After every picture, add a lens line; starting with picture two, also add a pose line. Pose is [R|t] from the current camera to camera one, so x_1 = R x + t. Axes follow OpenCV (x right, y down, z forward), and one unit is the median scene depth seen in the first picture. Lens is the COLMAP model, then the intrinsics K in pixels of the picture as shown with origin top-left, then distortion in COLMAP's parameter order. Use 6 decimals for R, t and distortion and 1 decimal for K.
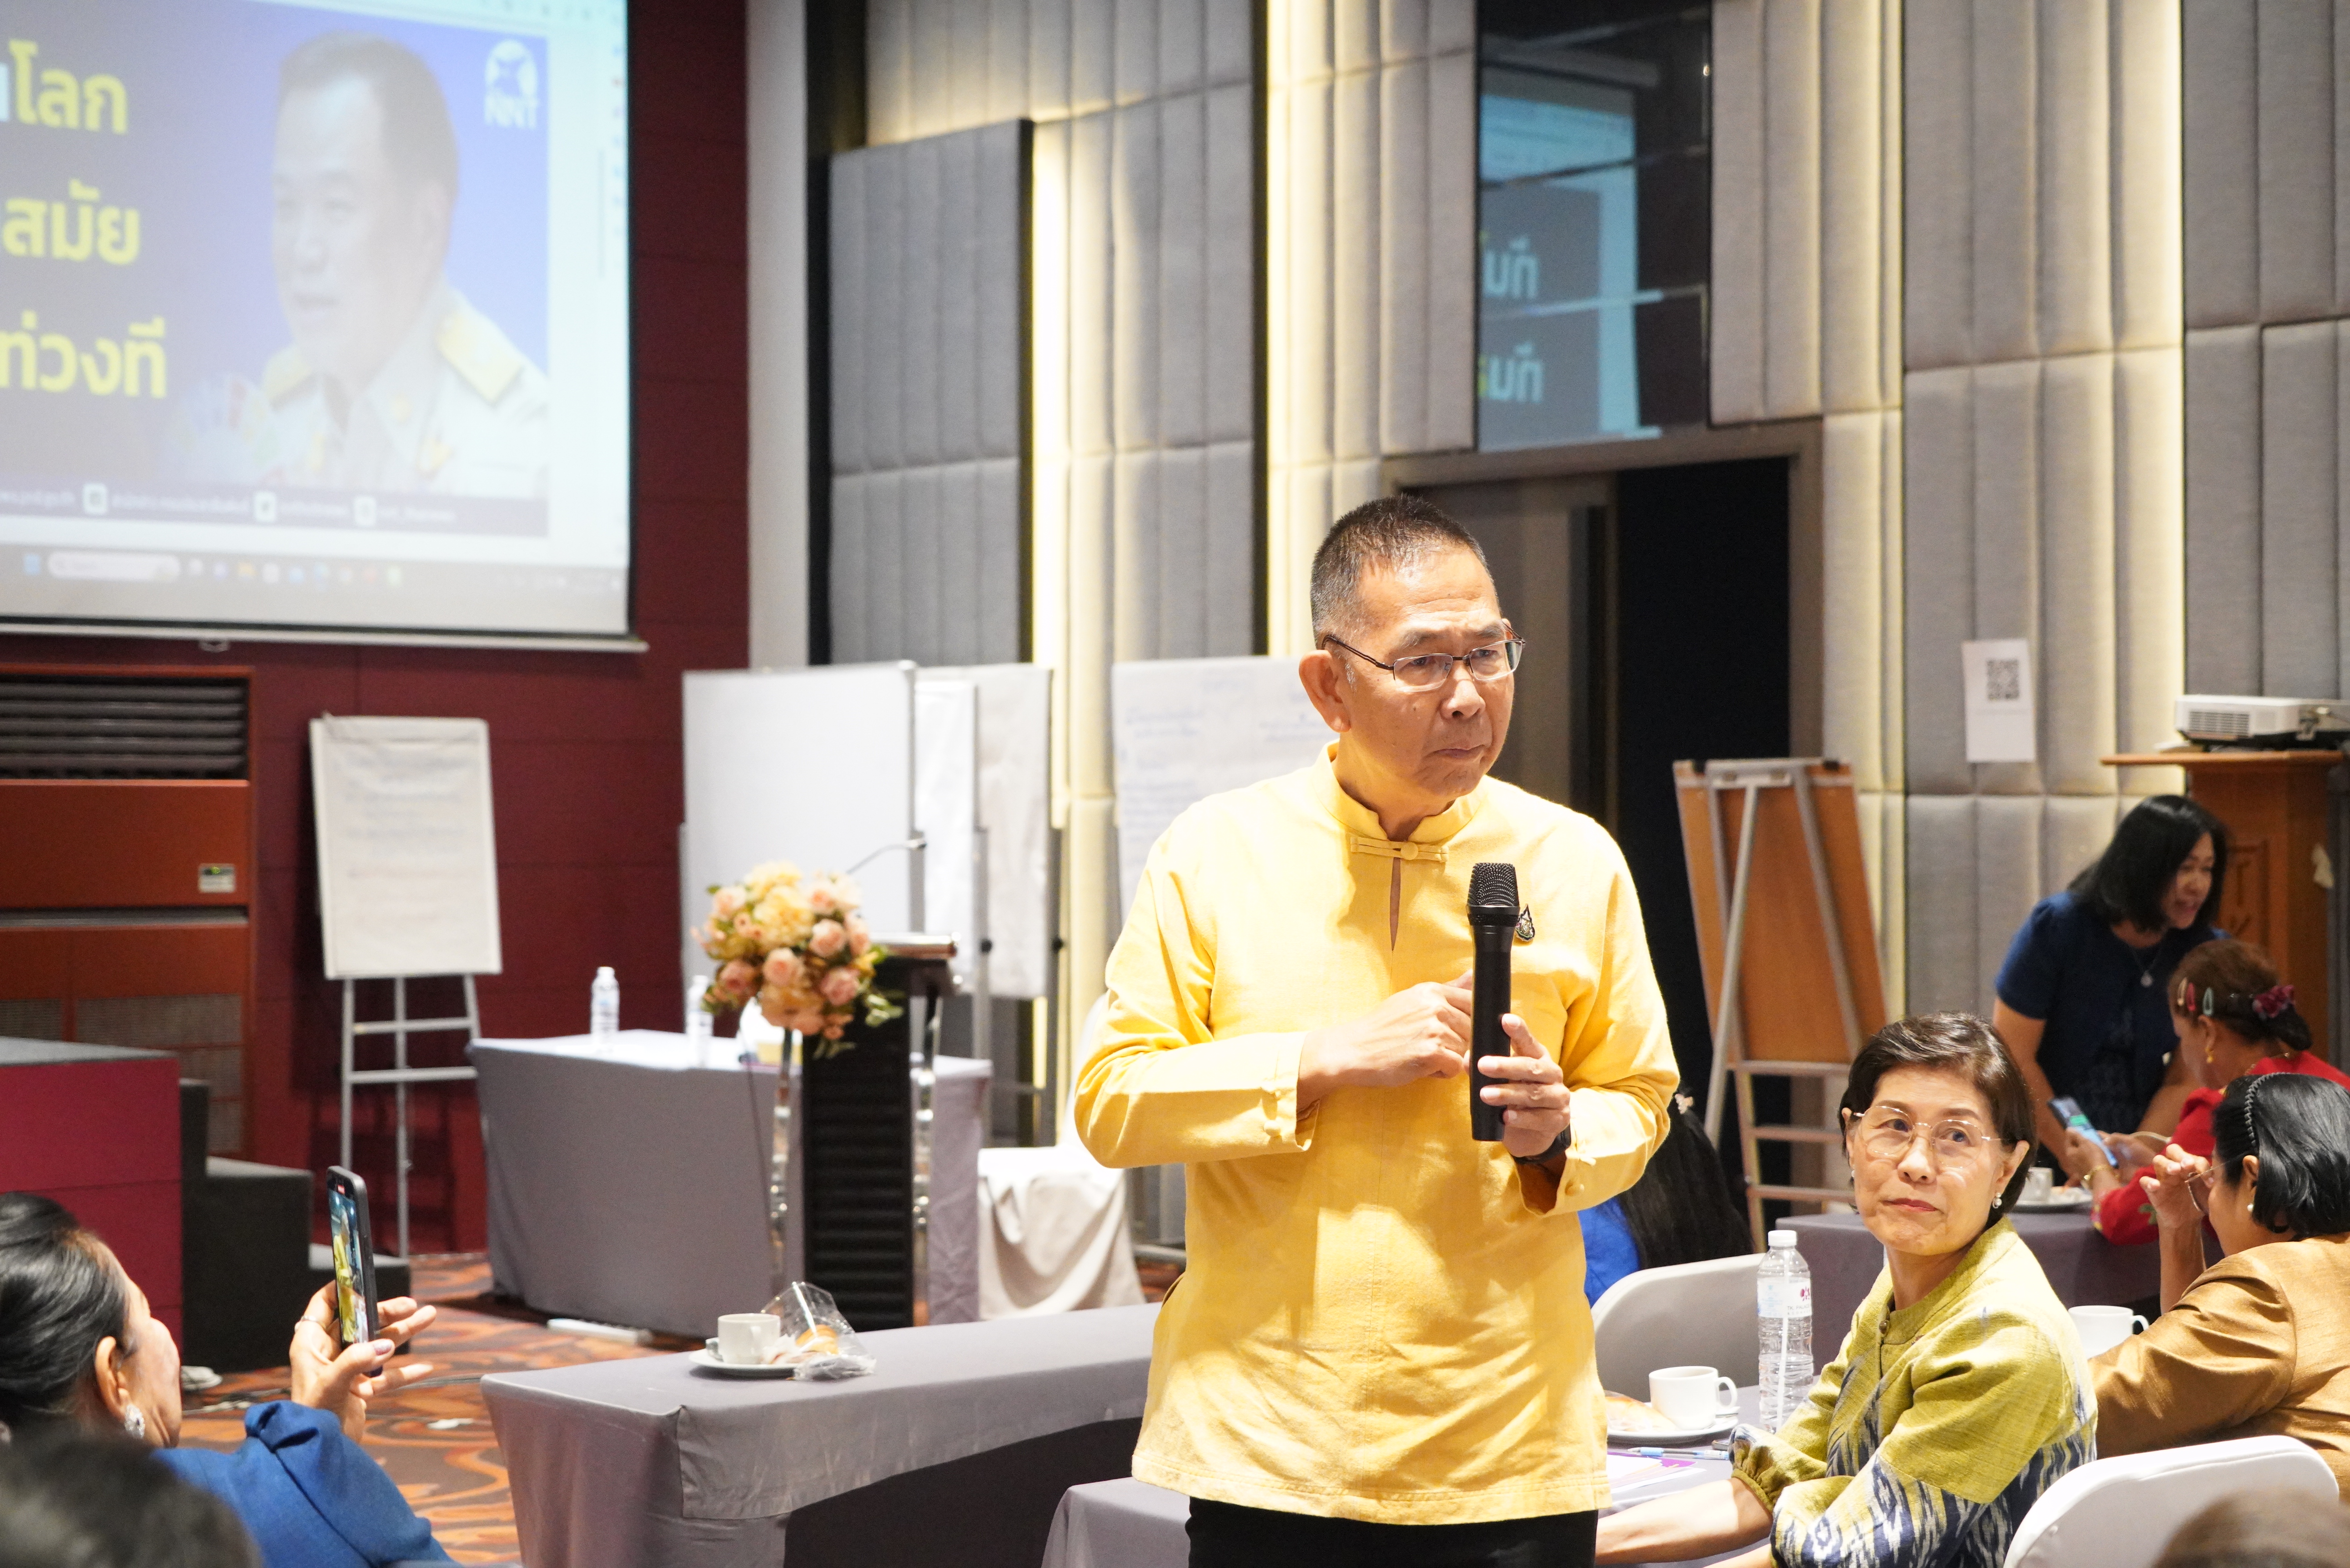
lens RADIAL K [[4280.8, 0, 1173.9], [0, 4280.8, 770.7], [0, 0, 1]] dist [0.080622, 0.000000]
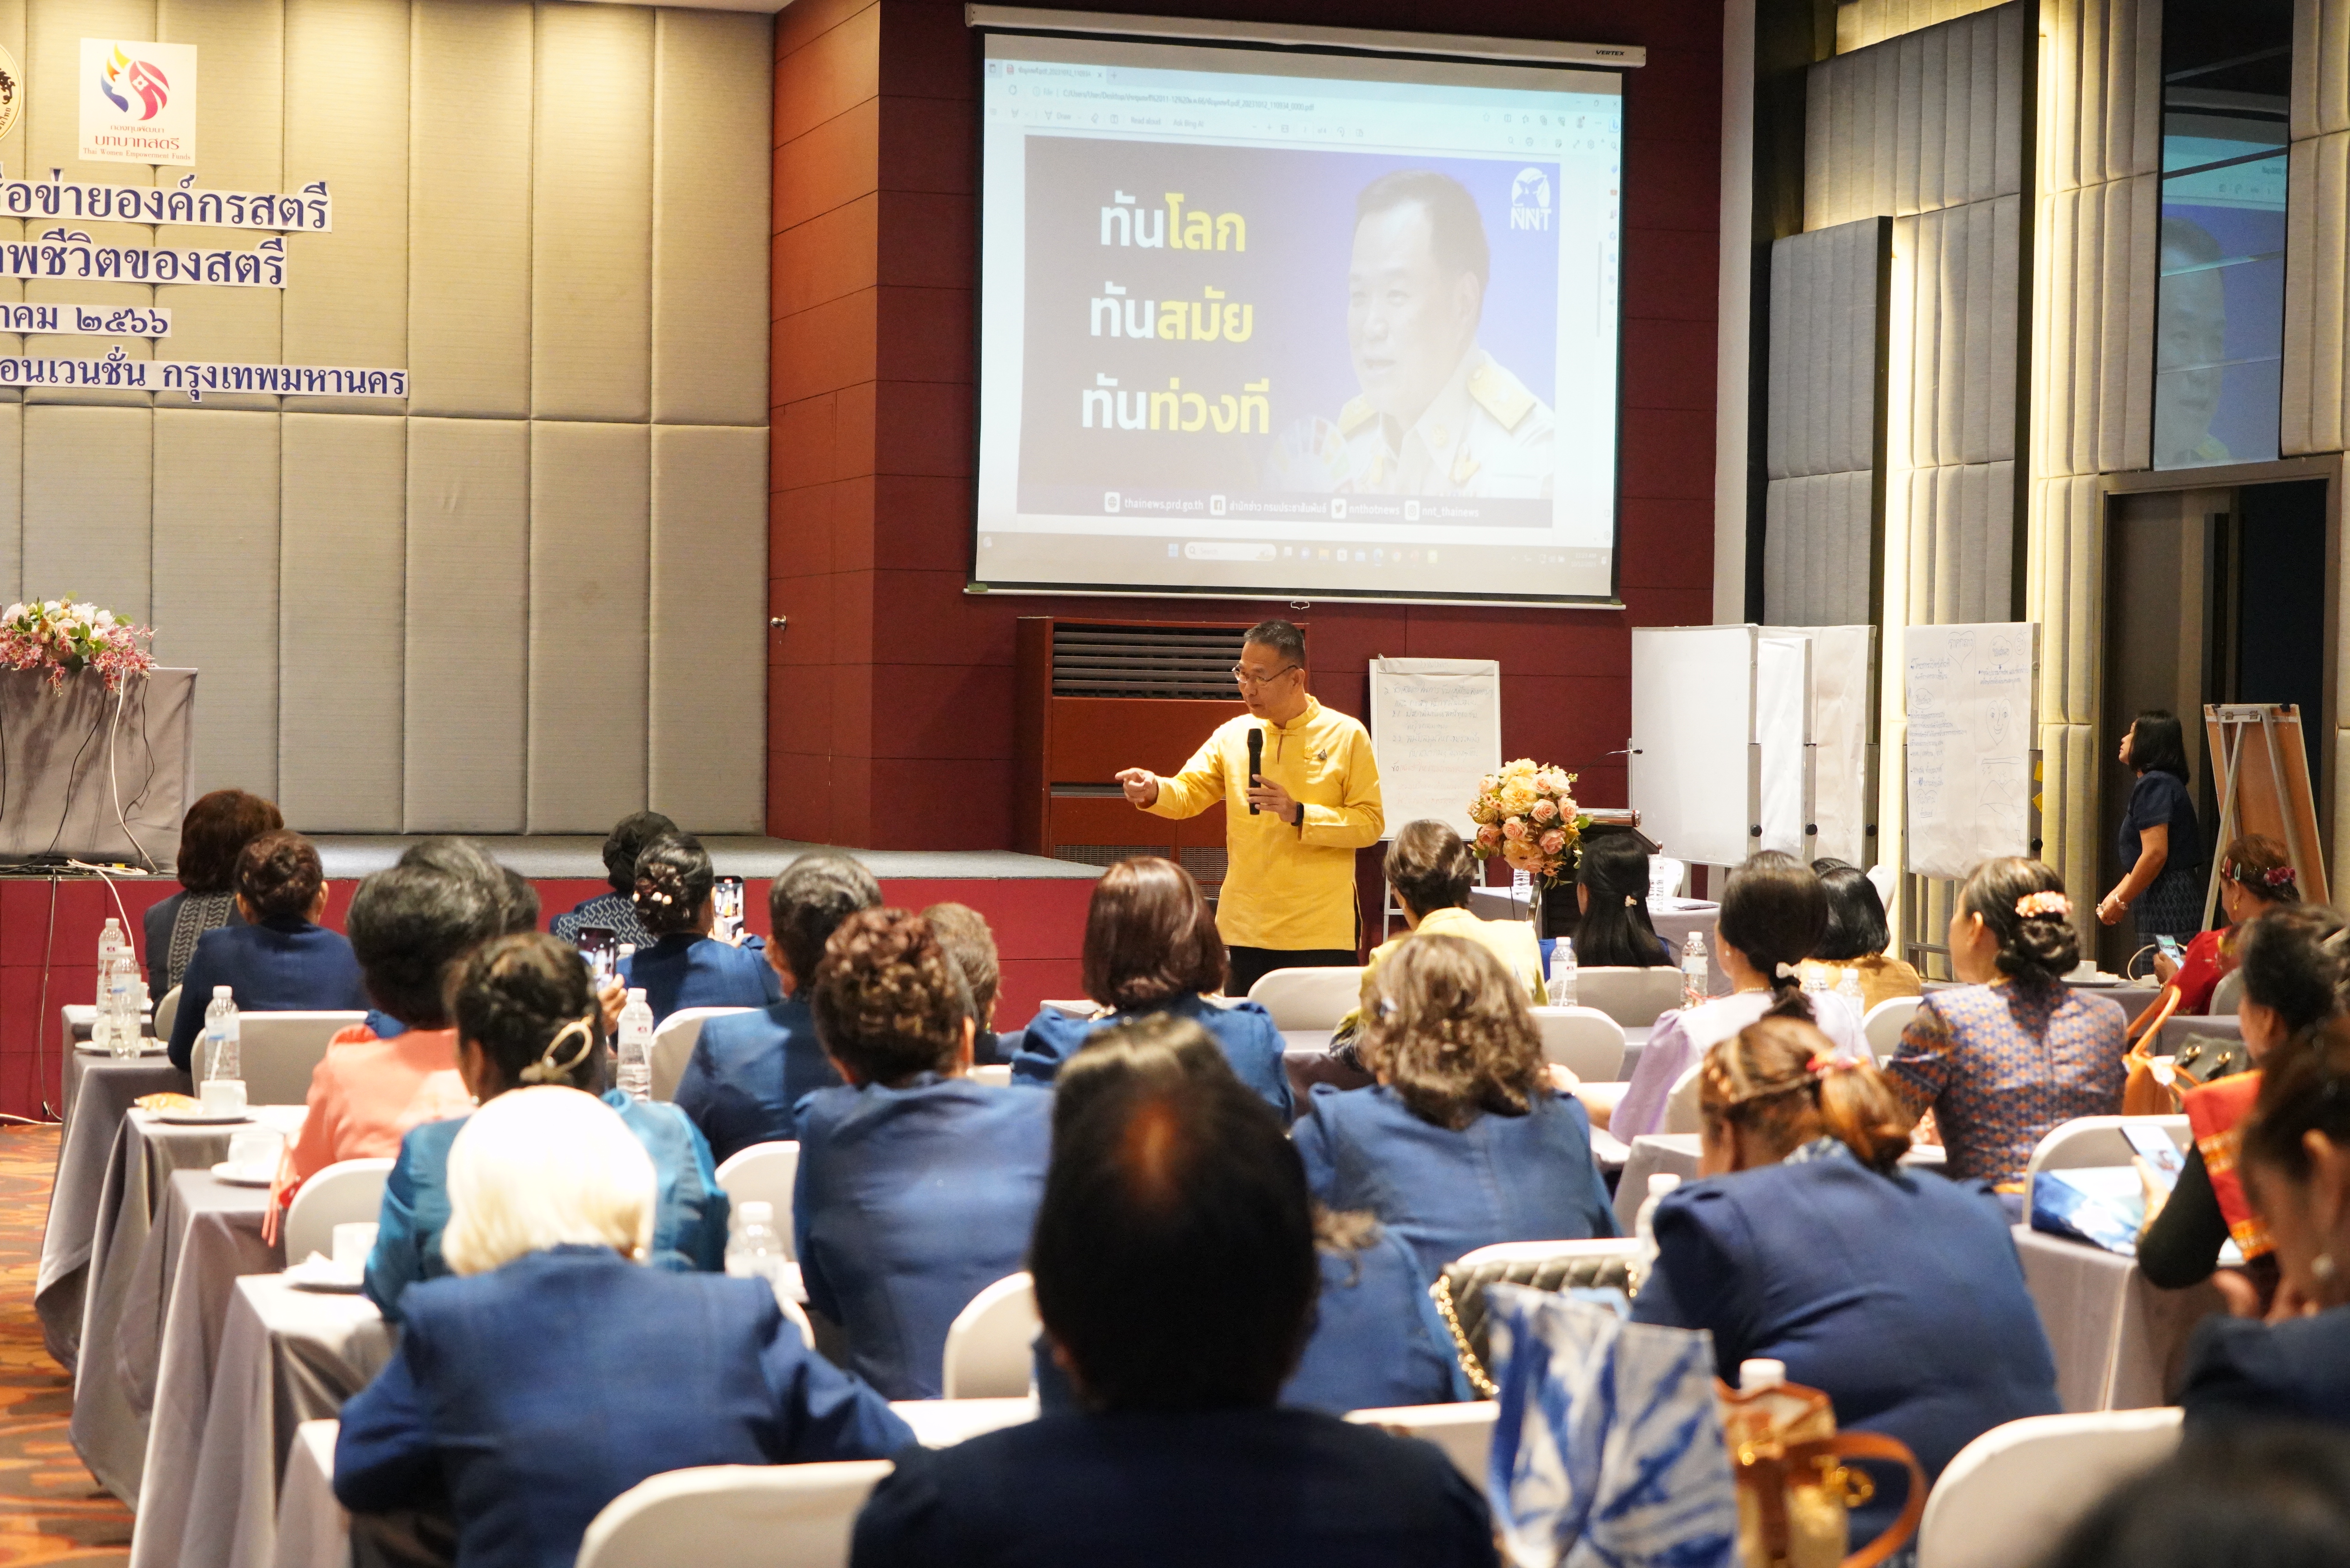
lens RADIAL K [[4496.6, 0, 1166.8], [0, 4496.6, 809.1], [0, 0, 1]] dist [0.003554, 0.000000]
pose [[0.925043, 0.025263, -0.379023, 0.302819], [-0.015252, 0.999452, 0.029392, -0.004784], [0.379557, -0.021408, 0.924921, -0.401274]]
